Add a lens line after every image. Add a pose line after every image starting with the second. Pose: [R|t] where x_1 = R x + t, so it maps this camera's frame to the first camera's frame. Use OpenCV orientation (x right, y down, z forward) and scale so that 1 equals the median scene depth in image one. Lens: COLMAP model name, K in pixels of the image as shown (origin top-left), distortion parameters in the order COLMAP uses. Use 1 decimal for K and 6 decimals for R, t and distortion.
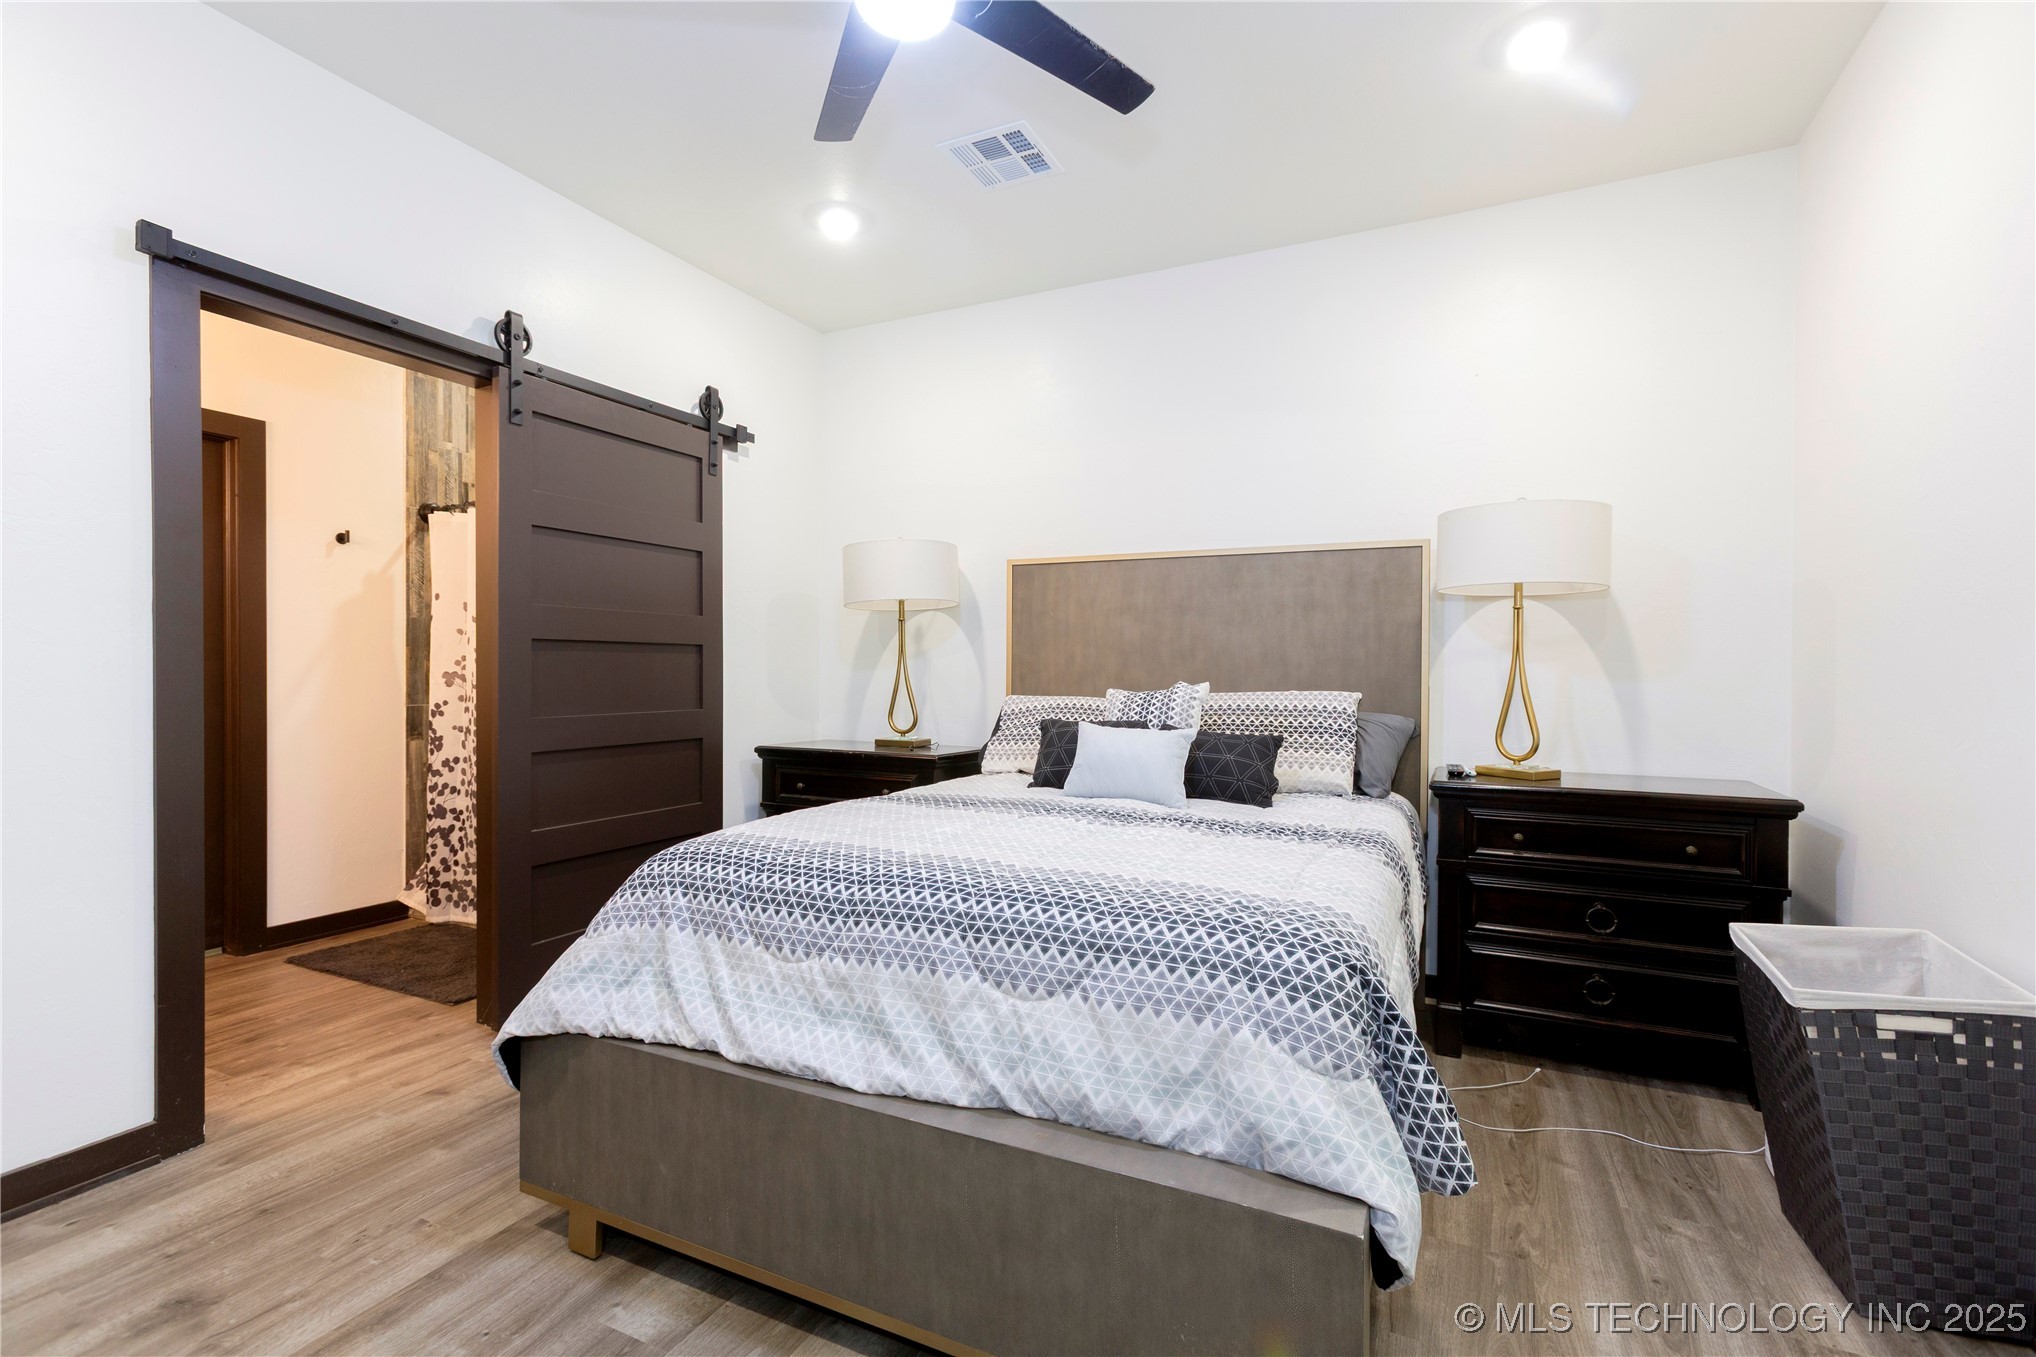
lens RADIAL K [[909.6, 0, 1013.2], [0, 909.6, 677.6], [0, 0, 1]] dist [-0.009366, 0.008065]
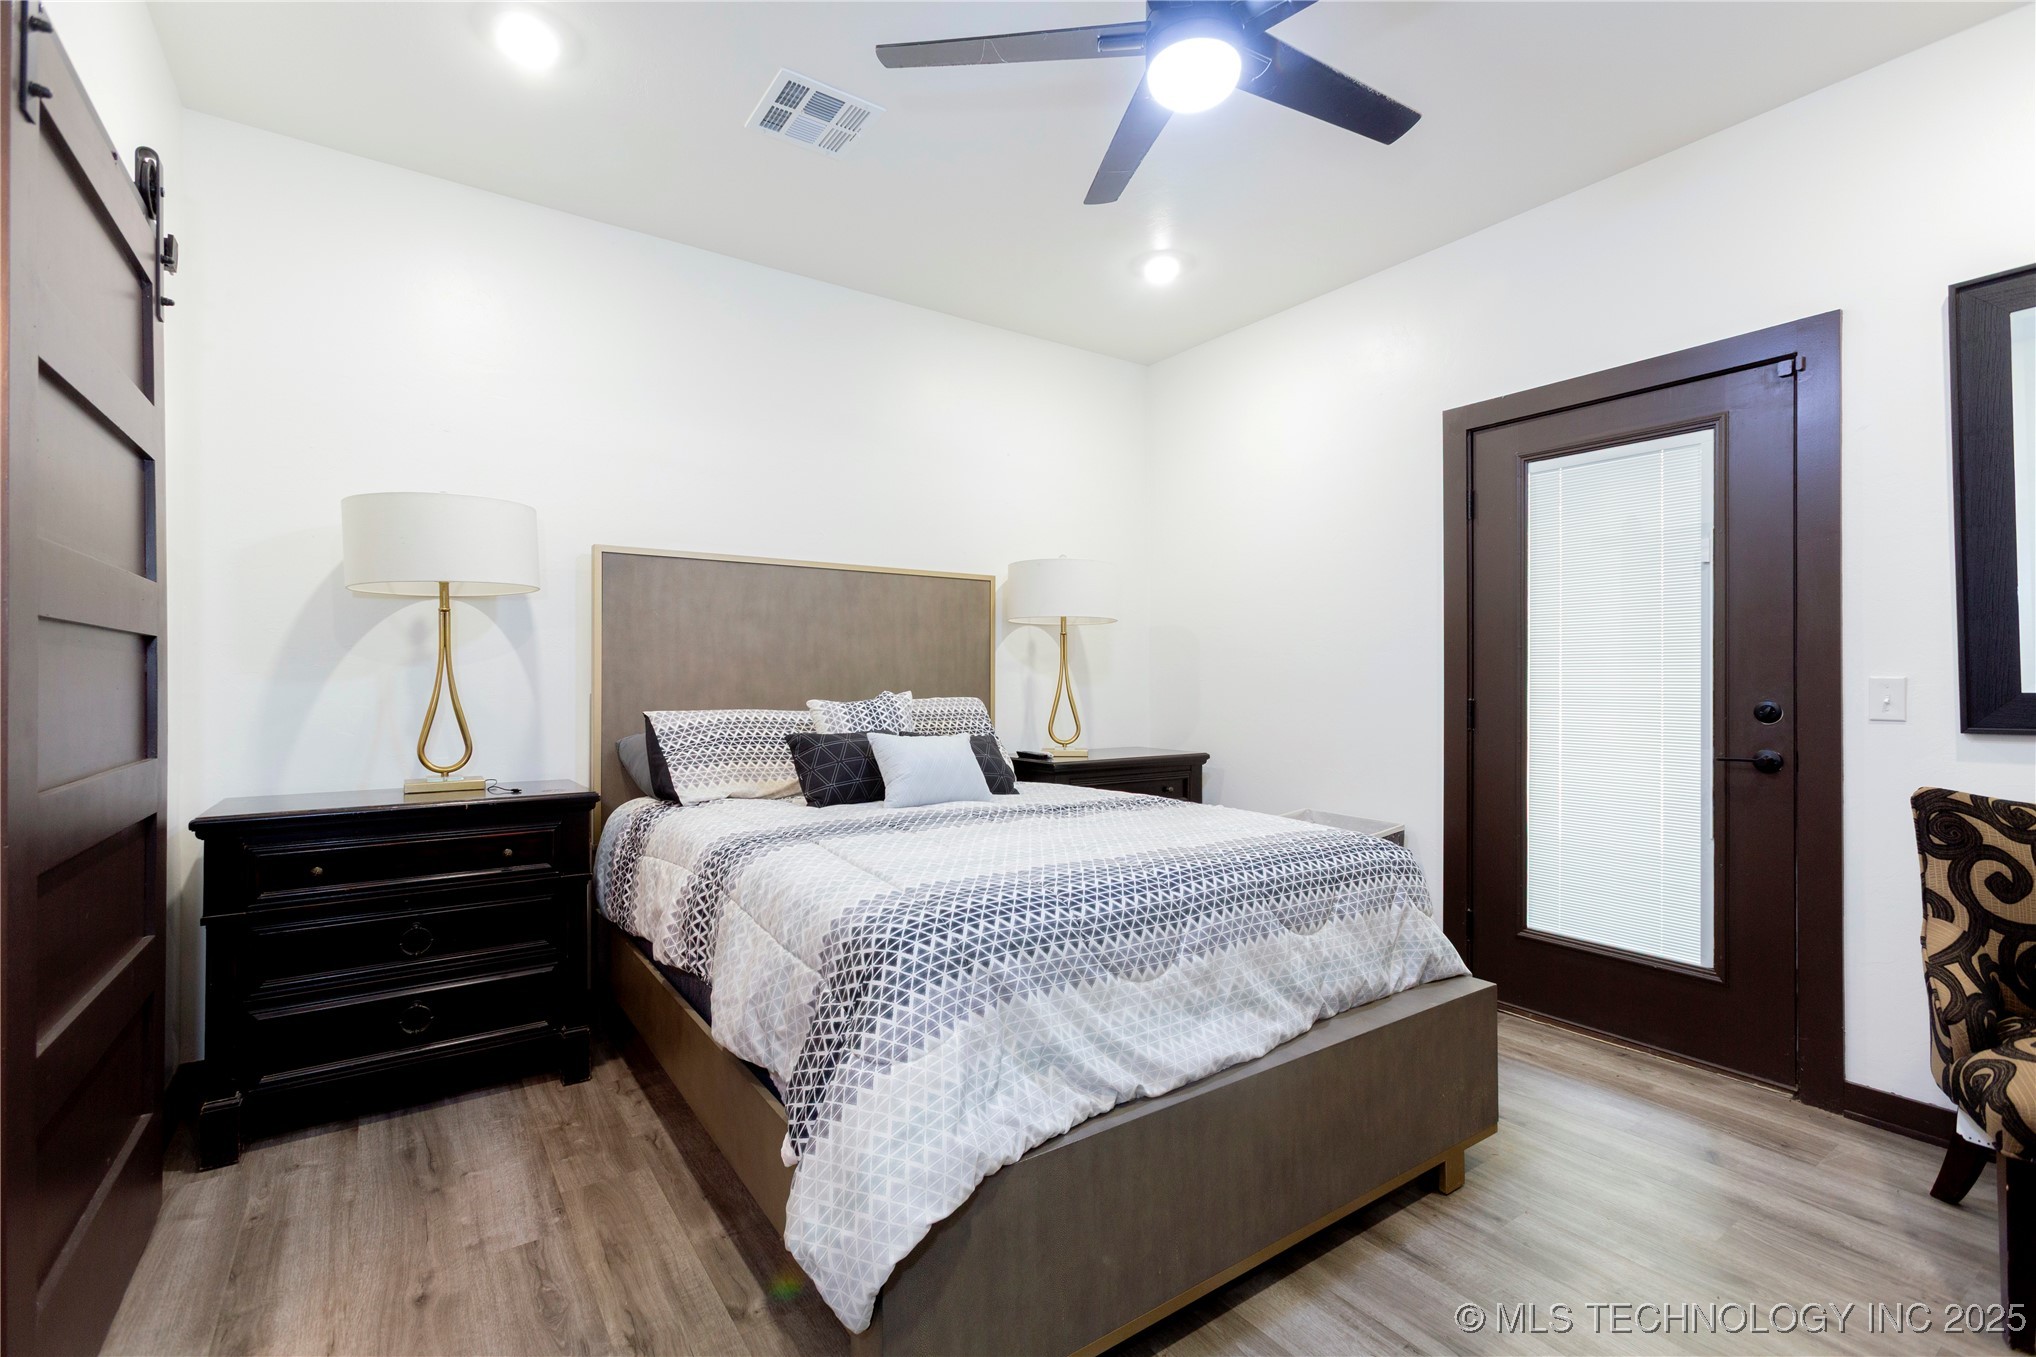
lens RADIAL K [[909.6, 0, 1001.8], [0, 909.6, 668.5], [0, 0, 1]] dist [-0.009366, 0.008065]
pose [[0.493126, 0.003589, 0.869950, -1.153817], [0.009725, 0.999906, -0.009638, -0.017224], [-0.869904, 0.013213, 0.493045, 0.630309]]
